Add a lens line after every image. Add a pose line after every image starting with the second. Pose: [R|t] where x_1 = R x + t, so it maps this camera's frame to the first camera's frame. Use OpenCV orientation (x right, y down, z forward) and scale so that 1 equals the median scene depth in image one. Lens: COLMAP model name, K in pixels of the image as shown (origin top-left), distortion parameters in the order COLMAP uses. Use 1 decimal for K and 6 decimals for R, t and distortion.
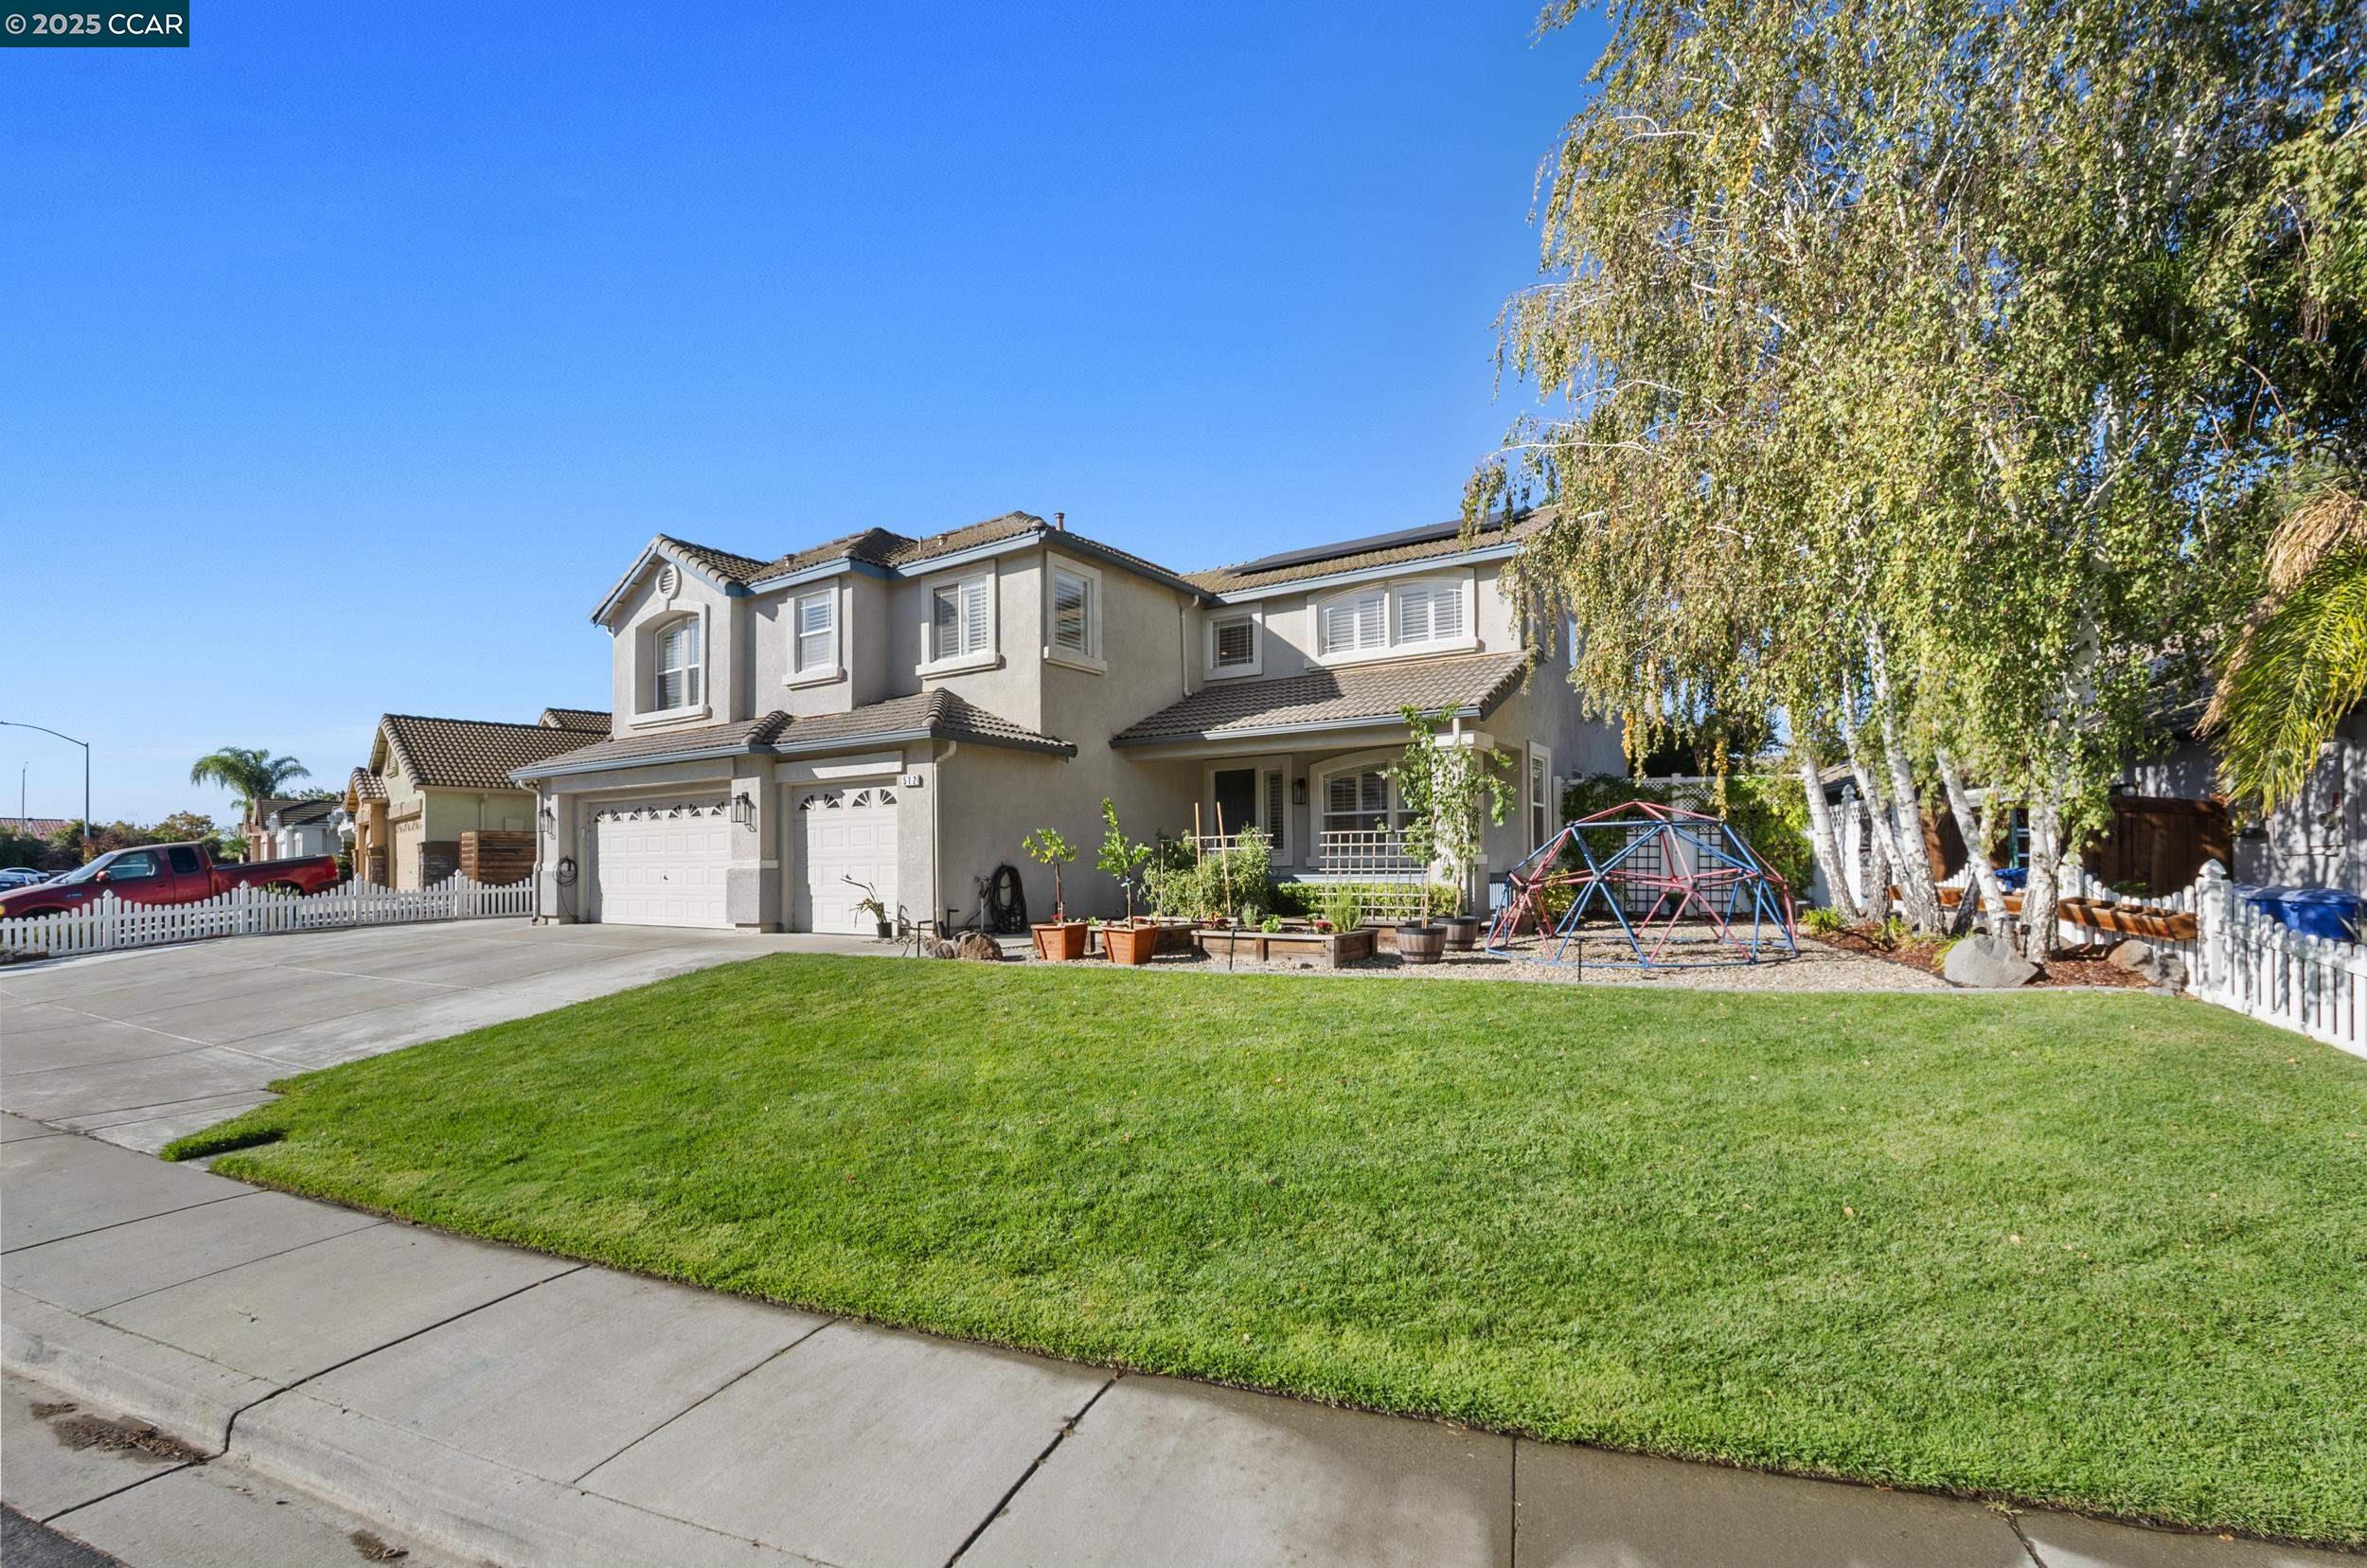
lens RADIAL K [[1027.2, 0, 1186.3], [0, 1027.2, 839.1], [0, 0, 1]] dist [-0.017720, 0.002207]
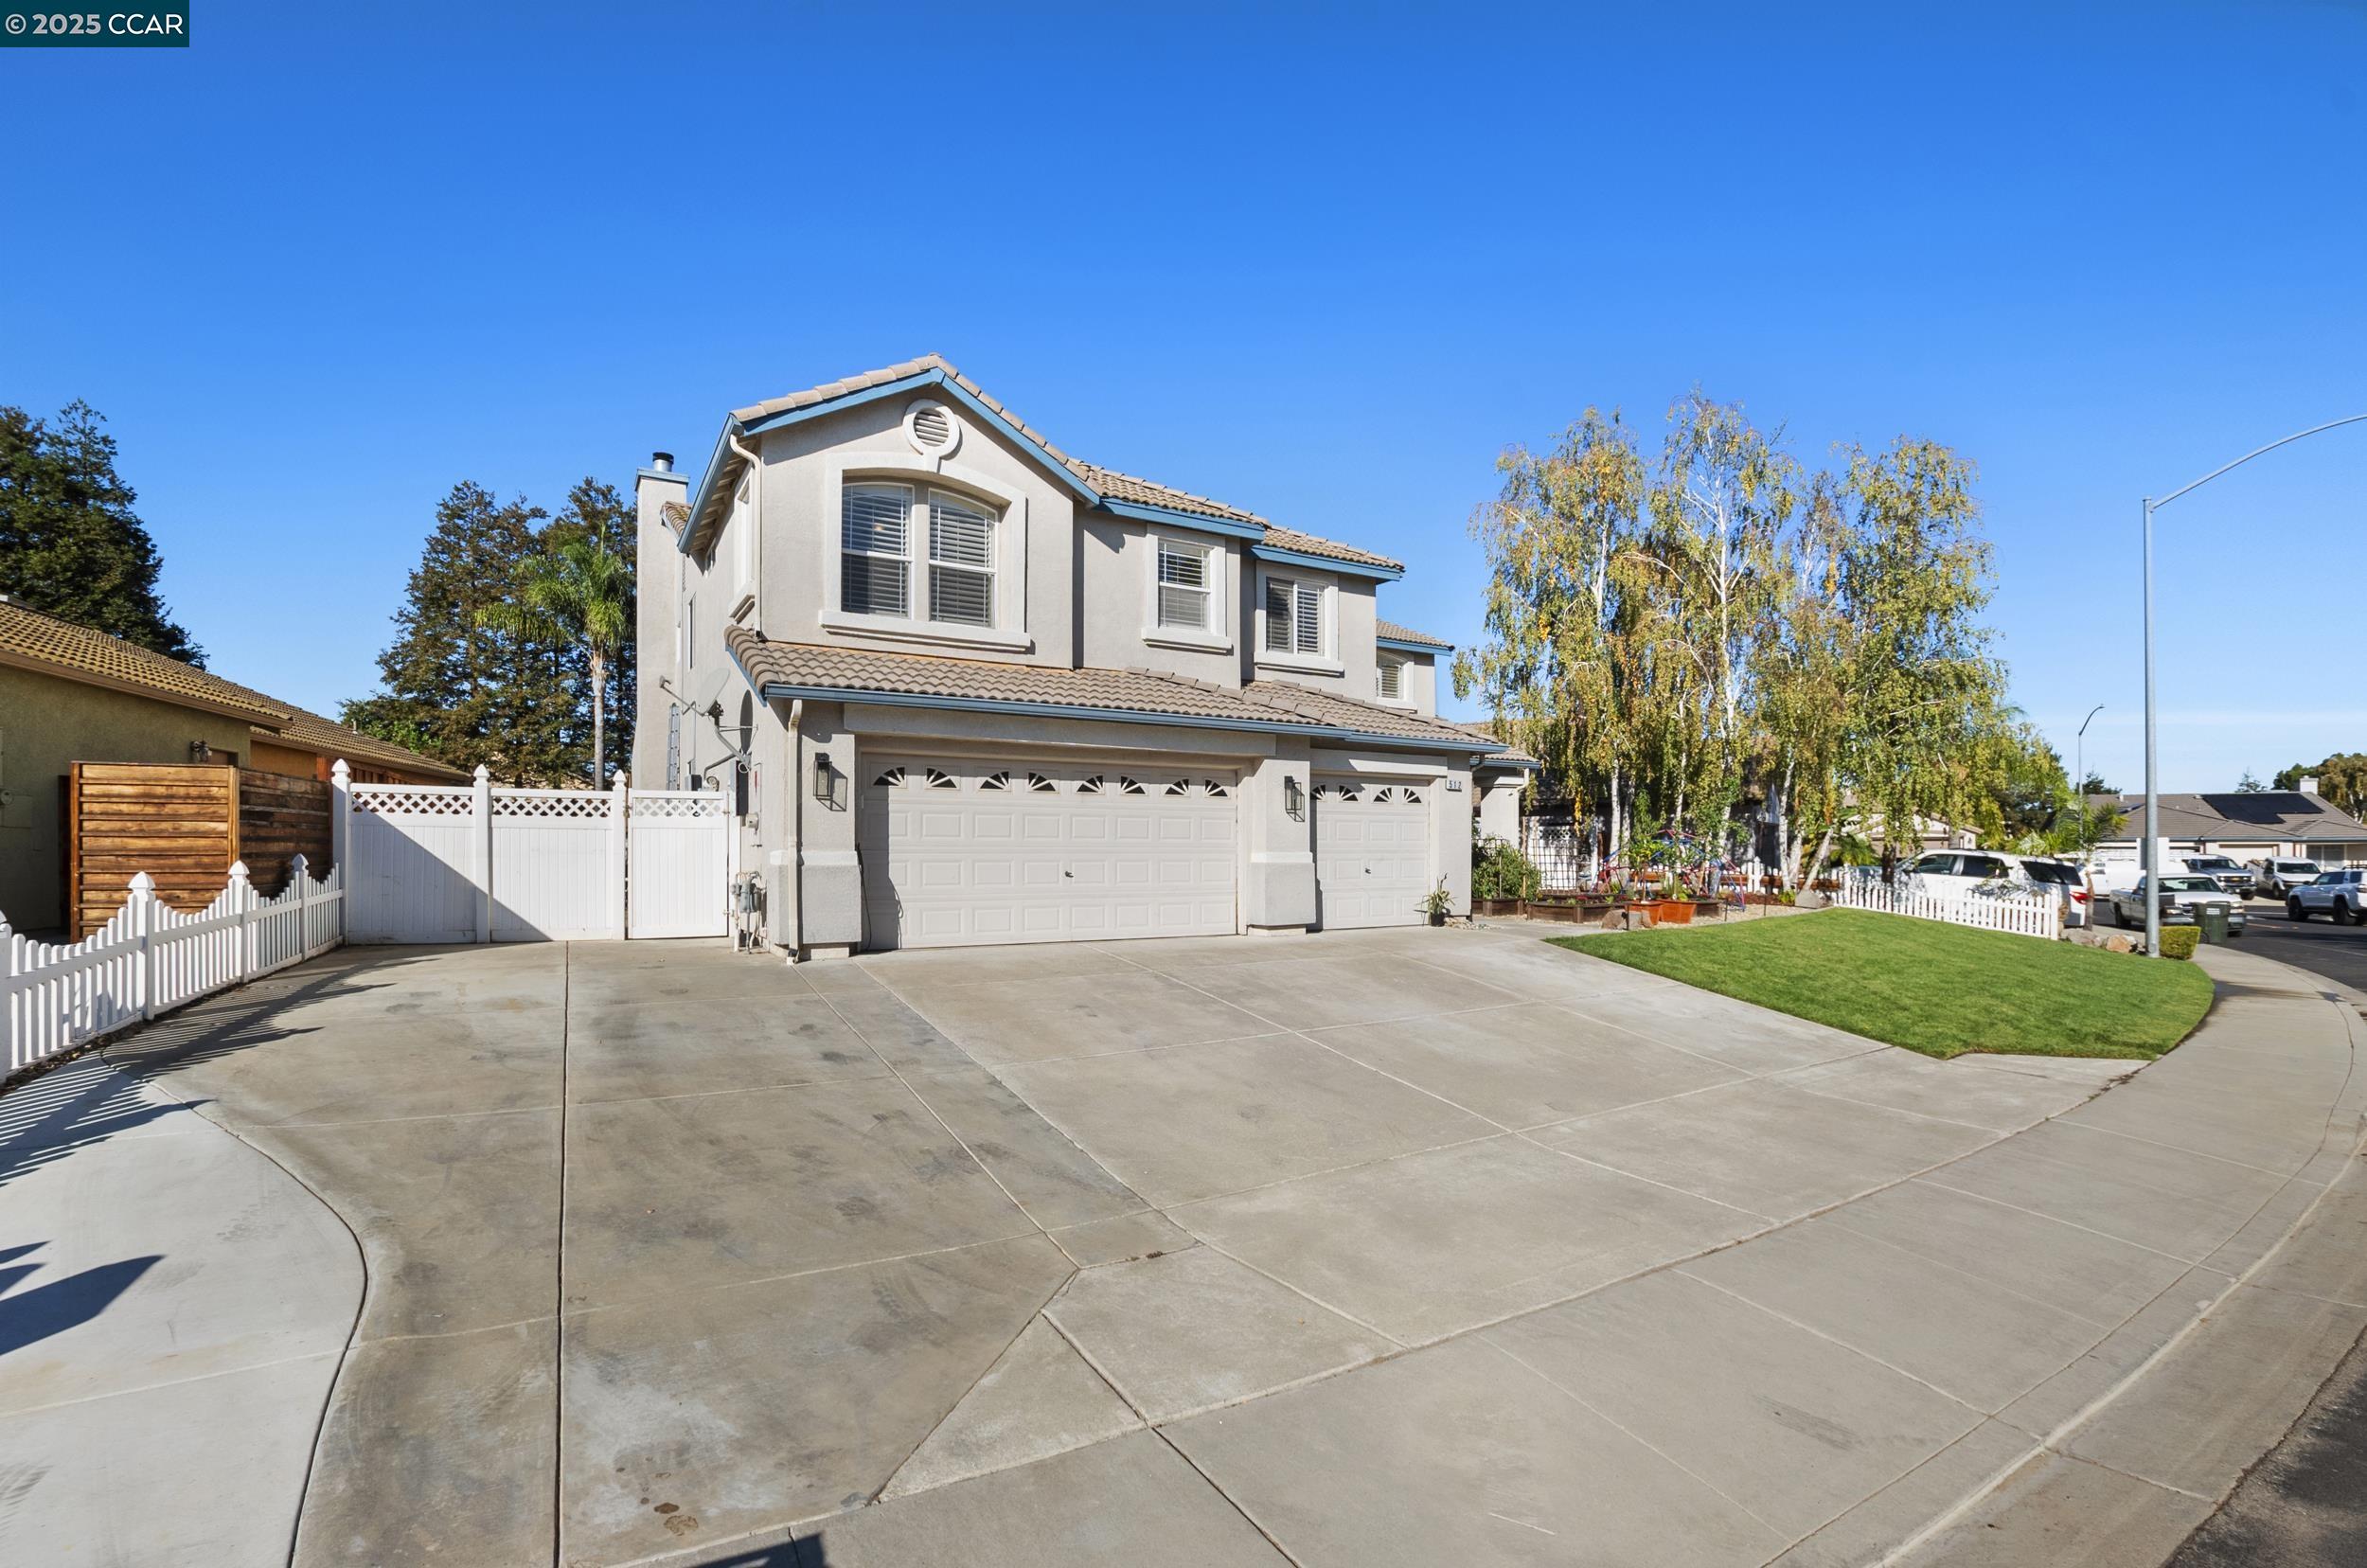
lens RADIAL K [[1027.2, 0, 1147.3], [0, 1027.2, 851.5], [0, 0, 1]] dist [-0.017720, 0.002207]
pose [[0.464703, 0.011829, 0.885388, -1.120842], [-0.028997, 0.999578, 0.001864, 0.018496], [-0.884992, -0.026540, 0.464850, 0.614775]]
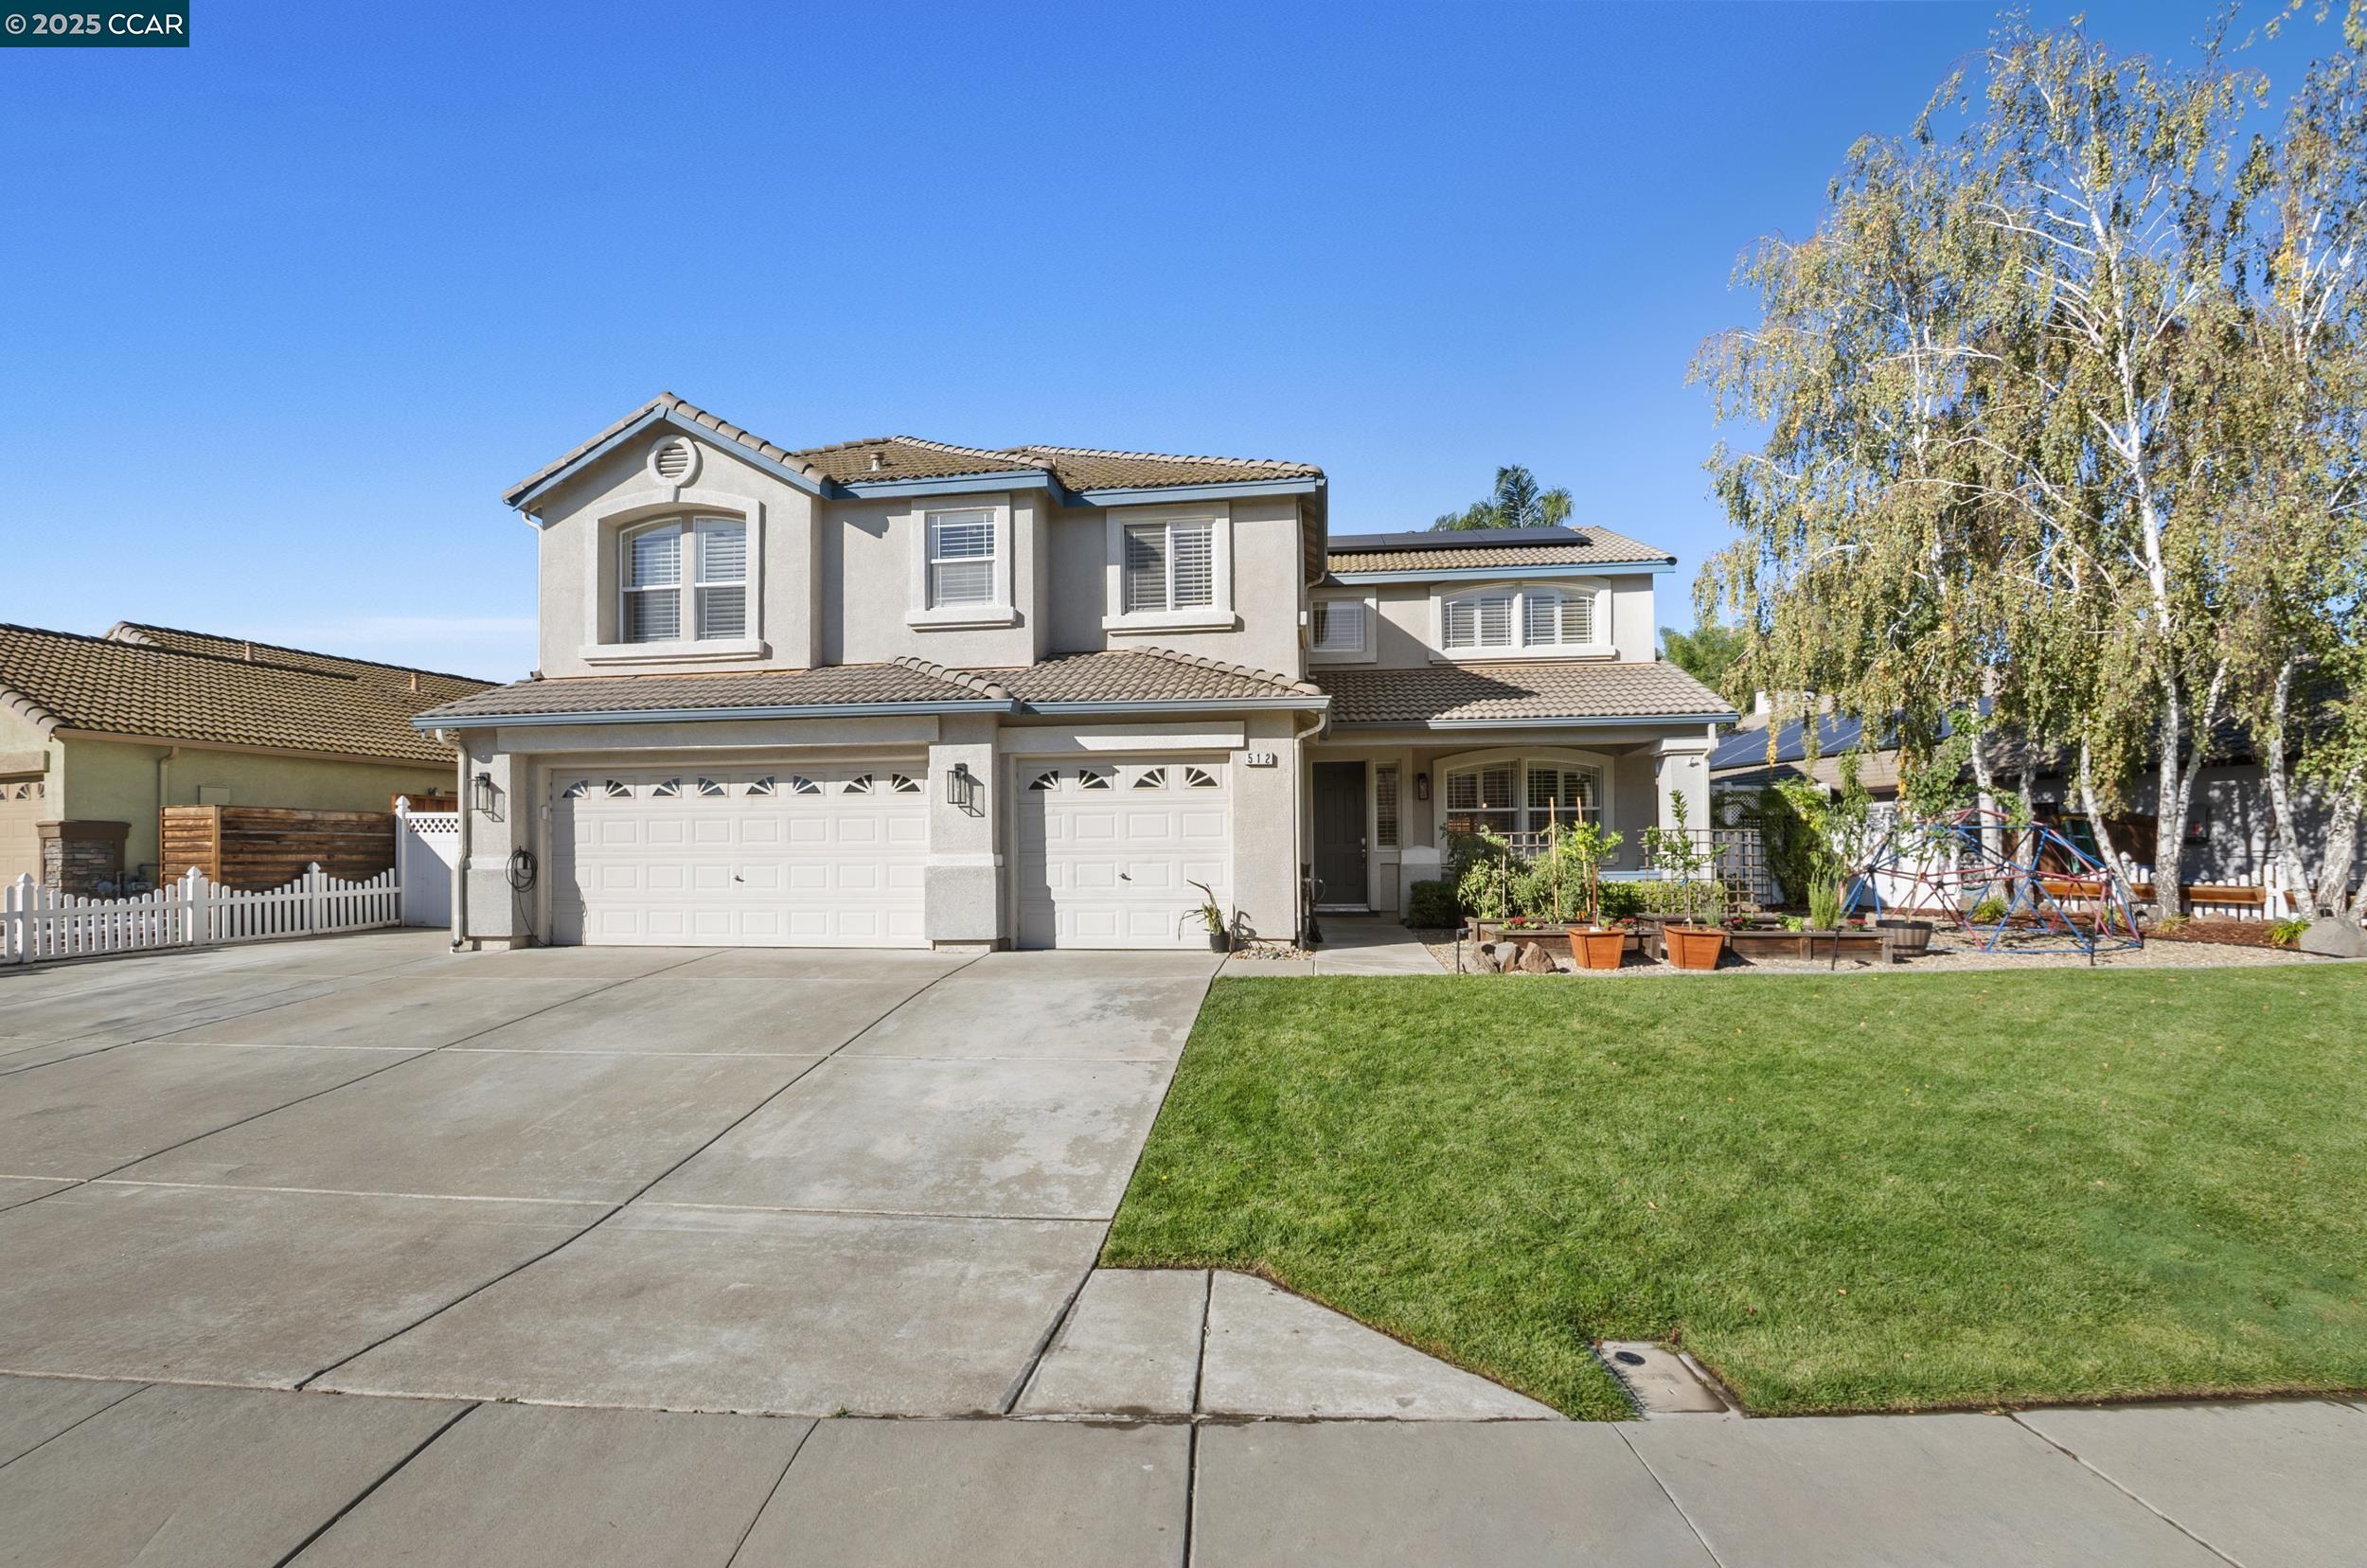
lens RADIAL K [[1027.2, 0, 1179.6], [0, 1027.2, 846.6], [0, 0, 1]] dist [-0.017720, 0.002207]
pose [[0.903036, 0.007073, 0.429507, -0.538000], [-0.012590, 0.999871, 0.010003, 0.004577], [-0.429381, -0.014441, 0.903008, 0.224750]]
